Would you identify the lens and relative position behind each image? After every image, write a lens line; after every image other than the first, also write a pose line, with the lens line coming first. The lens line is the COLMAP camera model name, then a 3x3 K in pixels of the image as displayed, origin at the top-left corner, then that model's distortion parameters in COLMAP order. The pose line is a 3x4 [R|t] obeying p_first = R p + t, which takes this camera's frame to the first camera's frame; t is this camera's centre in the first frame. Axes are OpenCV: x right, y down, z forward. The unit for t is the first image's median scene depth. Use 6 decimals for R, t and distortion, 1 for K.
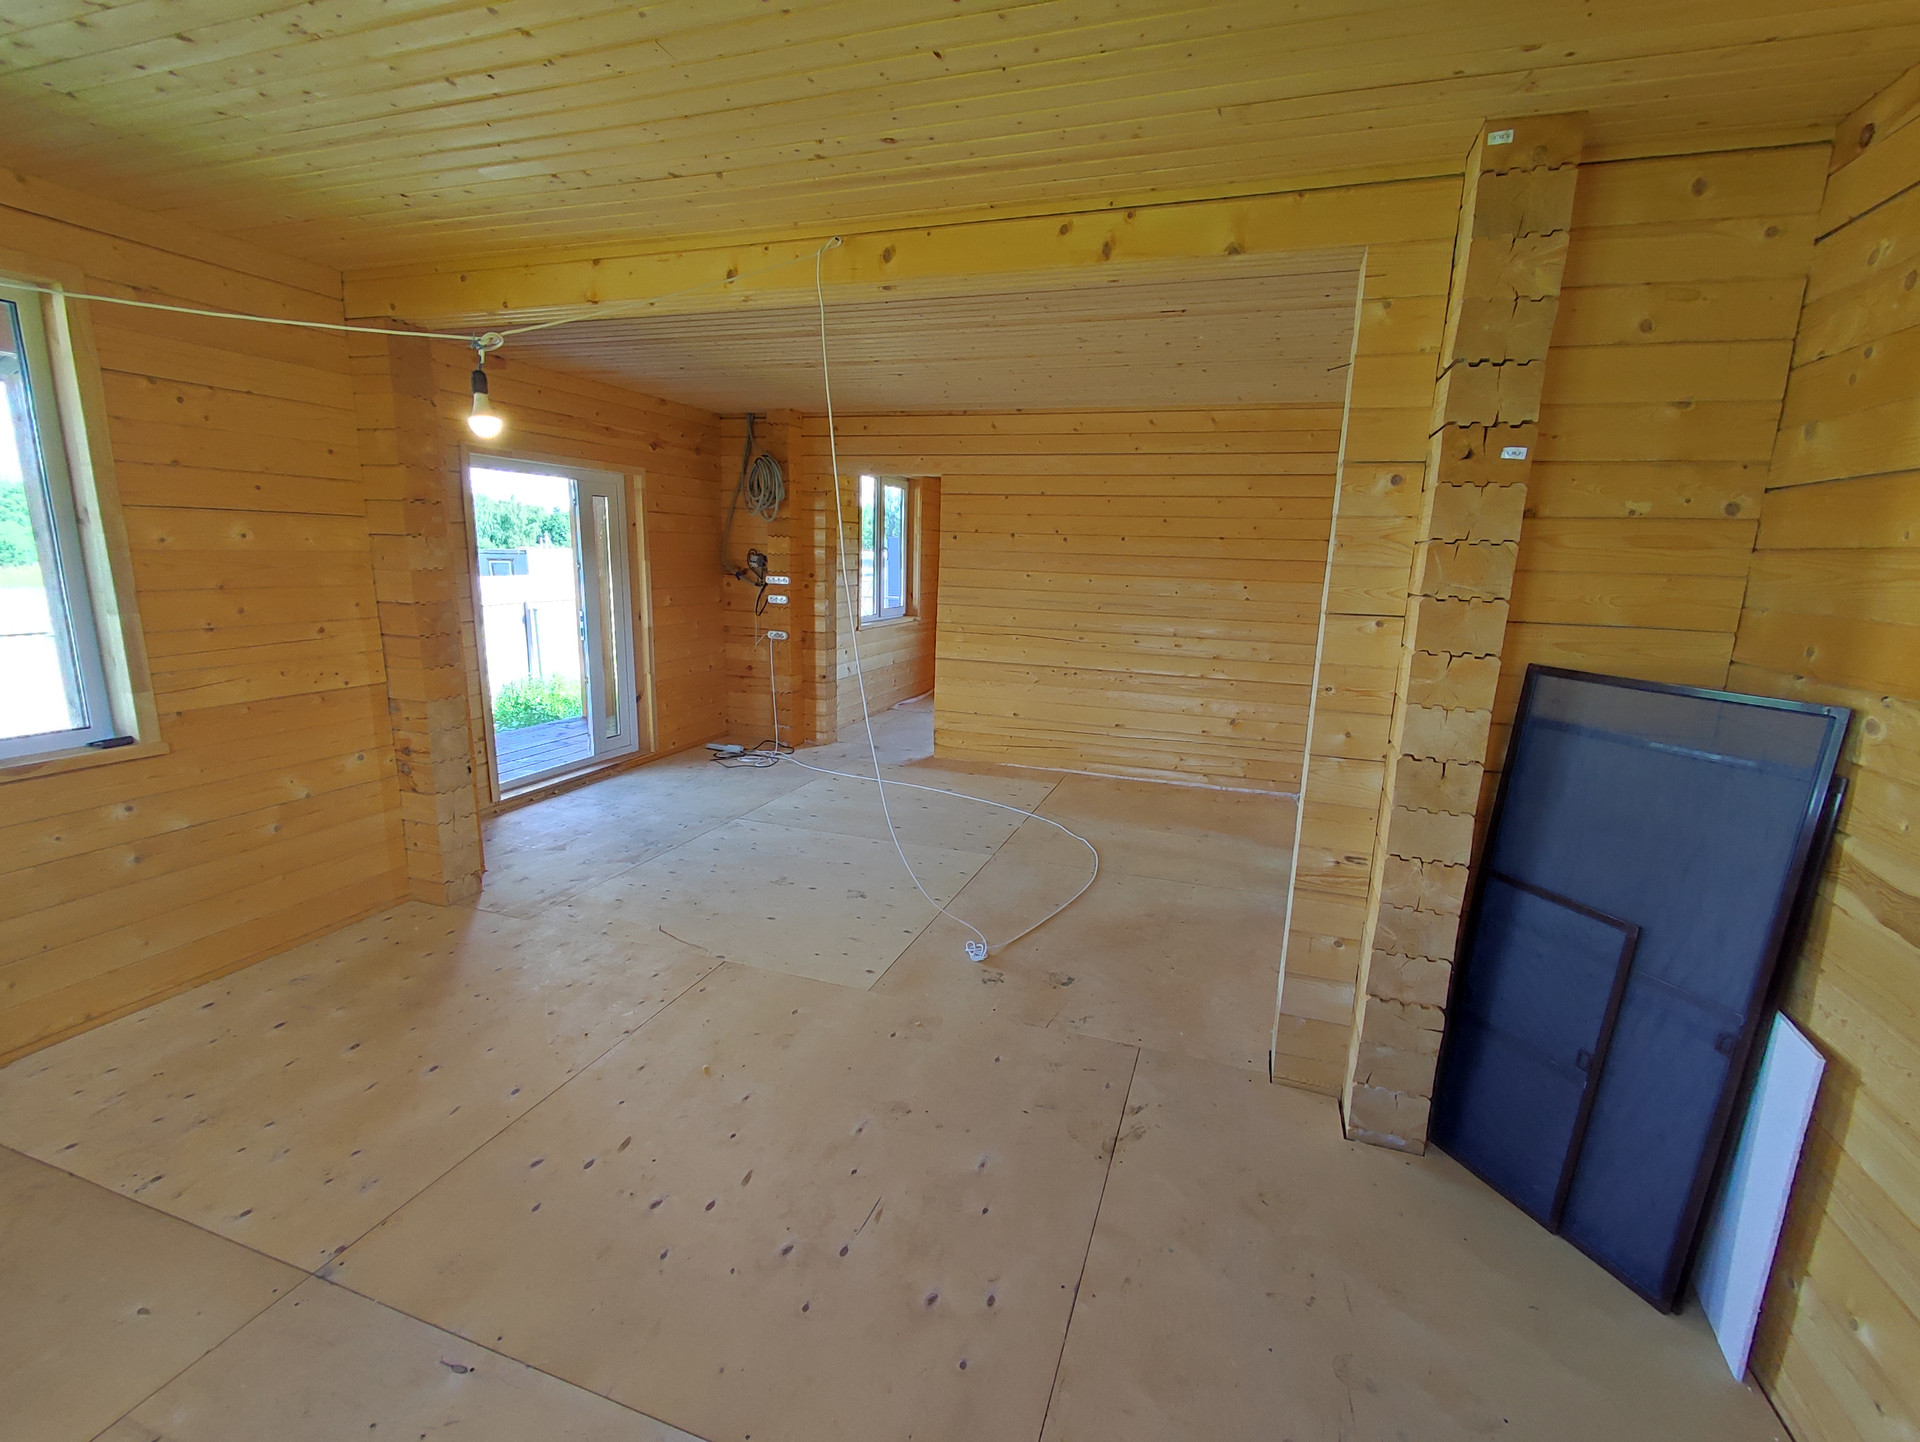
lens RADIAL K [[871.5, 0, 950.8], [0, 871.5, 732.7], [0, 0, 1]] dist [0.001879, -0.004194]
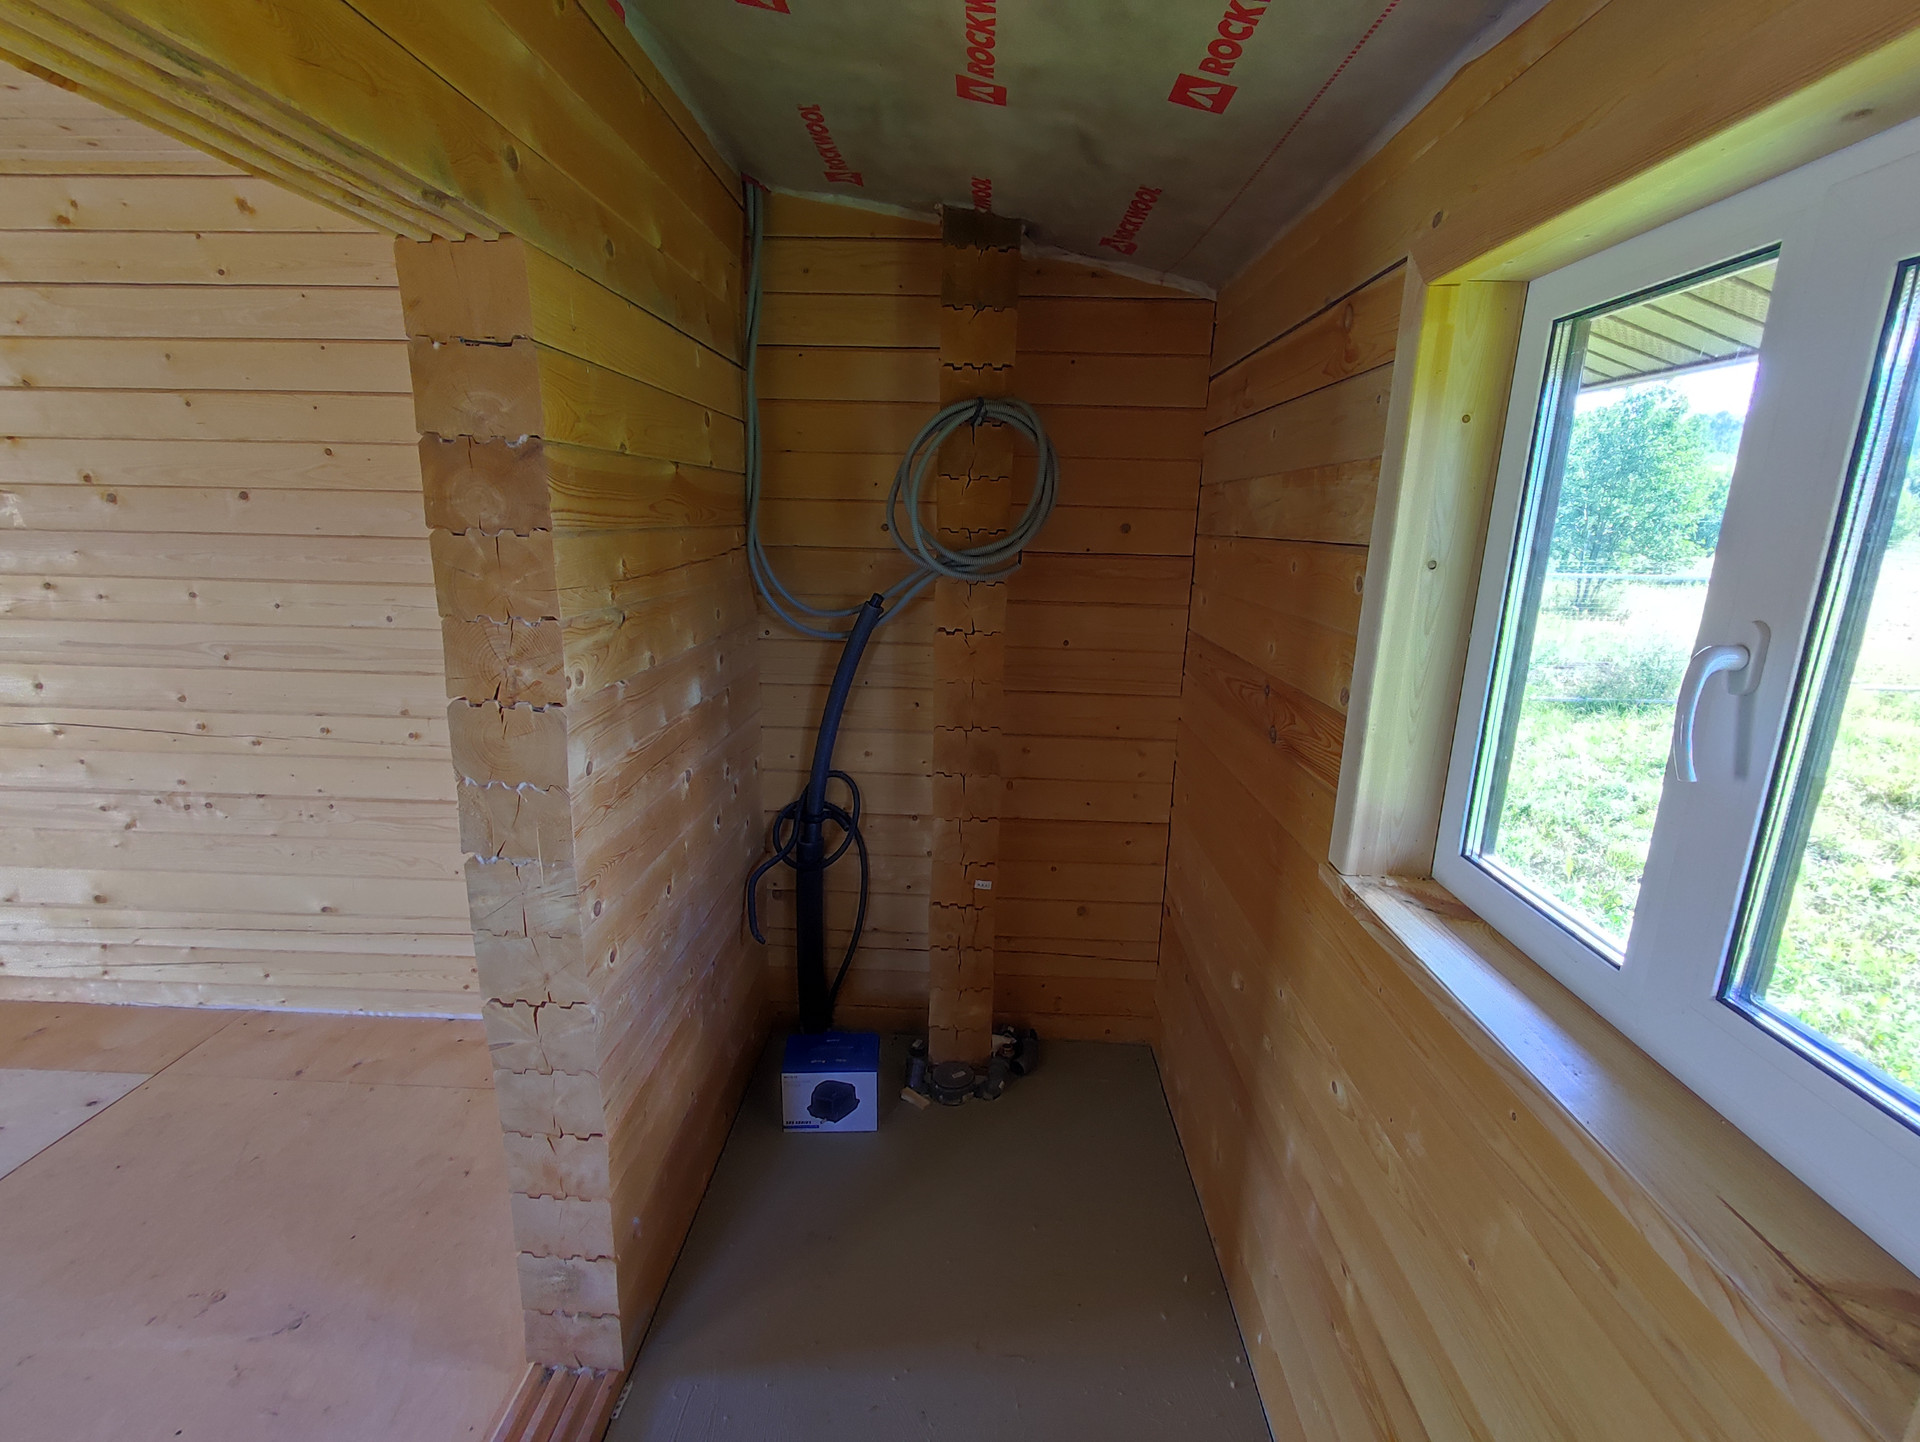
lens RADIAL K [[871.5, 0, 950.8], [0, 871.5, 732.7], [0, 0, 1]] dist [0.001879, -0.004194]
pose [[0.955776, -0.079701, 0.283089, 0.388389], [0.068630, 0.996446, 0.048830, -0.102182], [-0.285975, -0.027243, 0.957850, 0.482010]]
